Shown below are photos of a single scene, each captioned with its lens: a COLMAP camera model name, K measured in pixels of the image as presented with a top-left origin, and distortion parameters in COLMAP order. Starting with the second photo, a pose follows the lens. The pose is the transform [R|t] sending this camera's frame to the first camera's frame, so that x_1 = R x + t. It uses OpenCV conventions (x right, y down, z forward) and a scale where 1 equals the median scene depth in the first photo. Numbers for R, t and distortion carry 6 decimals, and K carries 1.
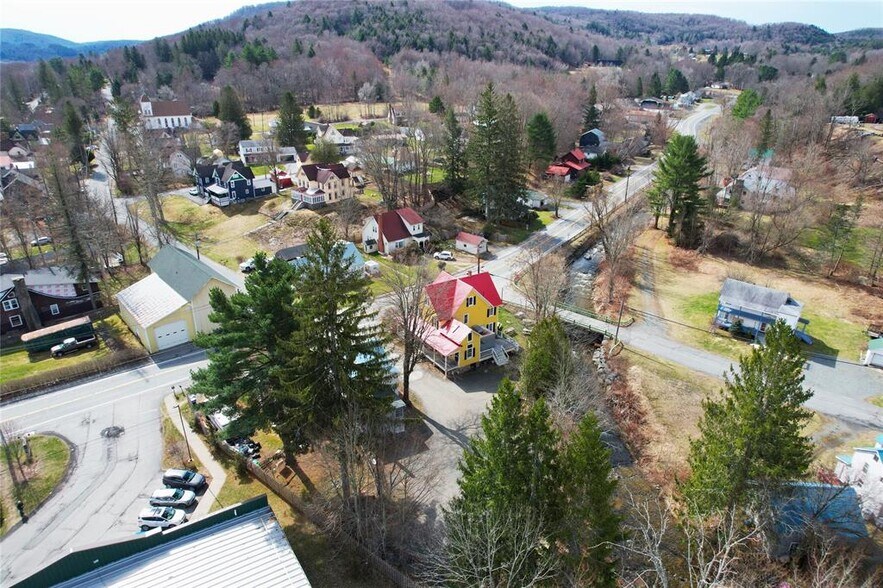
lens RADIAL K [[564.3, 0, 447.4], [0, 564.3, 294.9], [0, 0, 1]] dist [-0.080337, 0.071484]
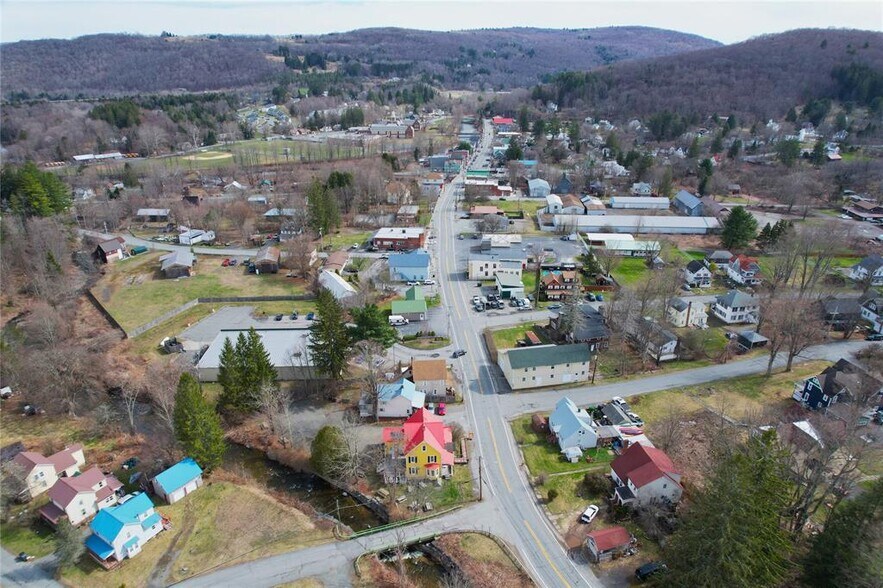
lens RADIAL K [[564.3, 0, 447.4], [0, 564.3, 294.9], [0, 0, 1]] dist [-0.080337, 0.071484]
pose [[-0.515567, 0.322164, -0.793978, 0.554981], [-0.340835, 0.773055, 0.534994, -0.586236], [0.786144, 0.546440, -0.288757, 0.735462]]
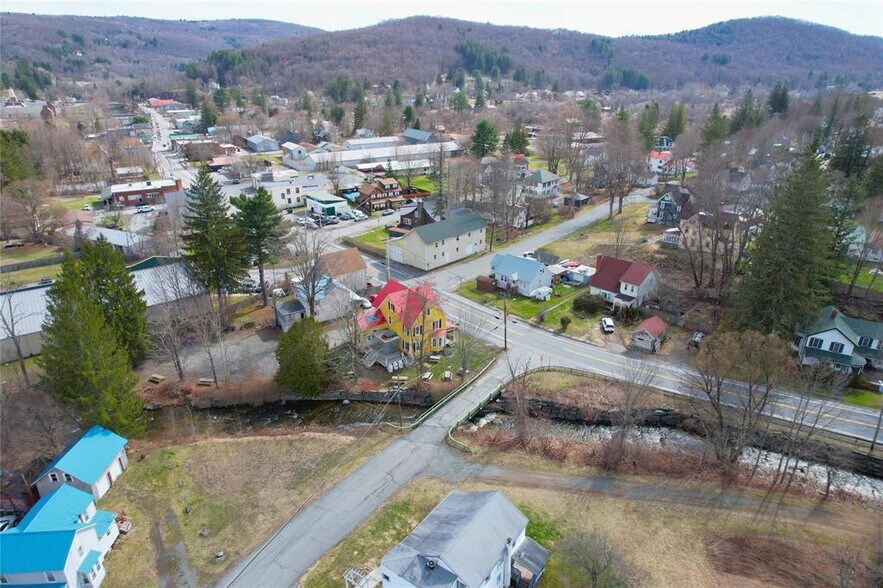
lens RADIAL K [[564.3, 0, 447.4], [0, 564.3, 294.9], [0, 0, 1]] dist [-0.080337, 0.071484]
pose [[0.069700, 0.376101, -0.923953, 0.599958], [-0.394940, 0.860931, 0.320655, -0.231324], [0.916059, 0.342557, 0.208544, 0.489215]]
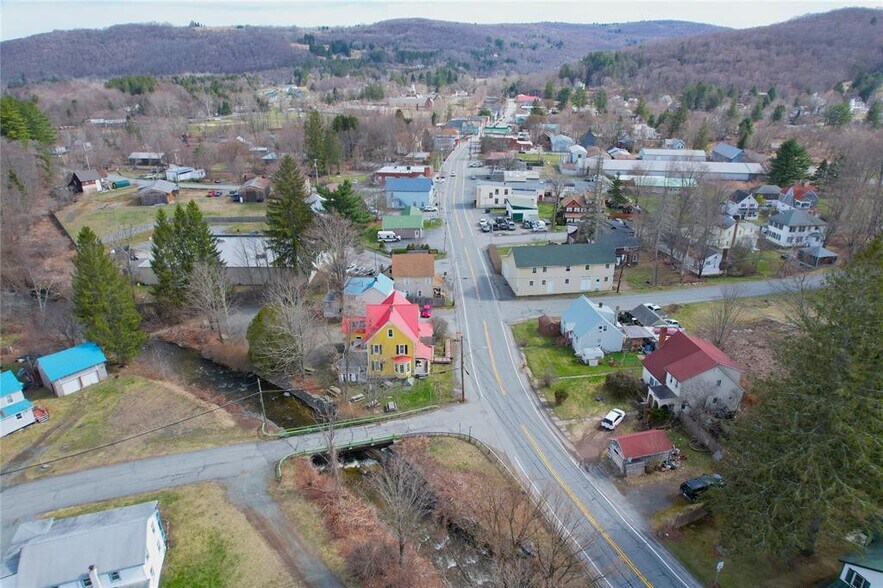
lens RADIAL K [[564.3, 0, 447.4], [0, 564.3, 294.9], [0, 0, 1]] dist [-0.080337, 0.071484]
pose [[-0.555128, 0.310040, -0.771821, 0.431784], [-0.333507, 0.767104, 0.548019, -0.370974], [0.761975, 0.561629, -0.322440, 0.811088]]
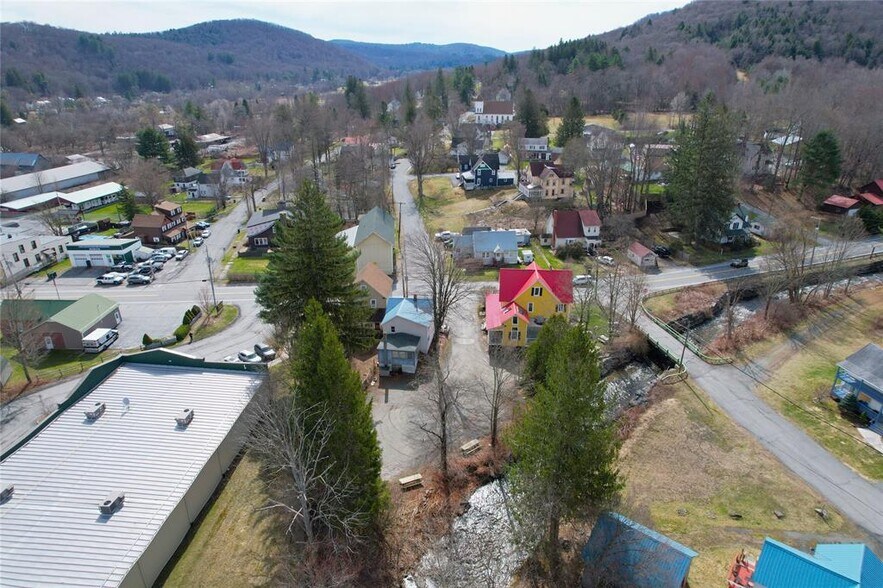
lens RADIAL K [[564.3, 0, 447.4], [0, 564.3, 294.9], [0, 0, 1]] dist [-0.080337, 0.071484]
pose [[0.794881, 0.221412, -0.564926, 0.287711], [-0.228300, 0.971763, 0.059634, -0.004167], [0.562177, 0.081570, 0.822984, 0.015232]]
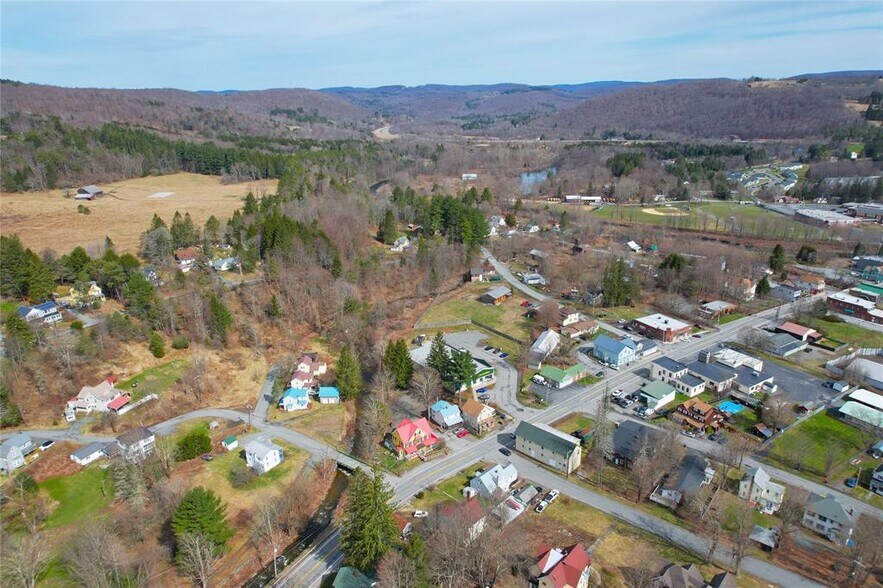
lens RADIAL K [[579.7, 0, 450.9], [0, 579.7, 294.4], [0, 0, 1]] dist [-0.027528, 0.000424]
pose [[-0.996773, 0.022287, -0.077119, 0.011185], [-0.035060, 0.743349, 0.667984, -1.130305], [0.072214, 0.668532, -0.740169, 1.375423]]
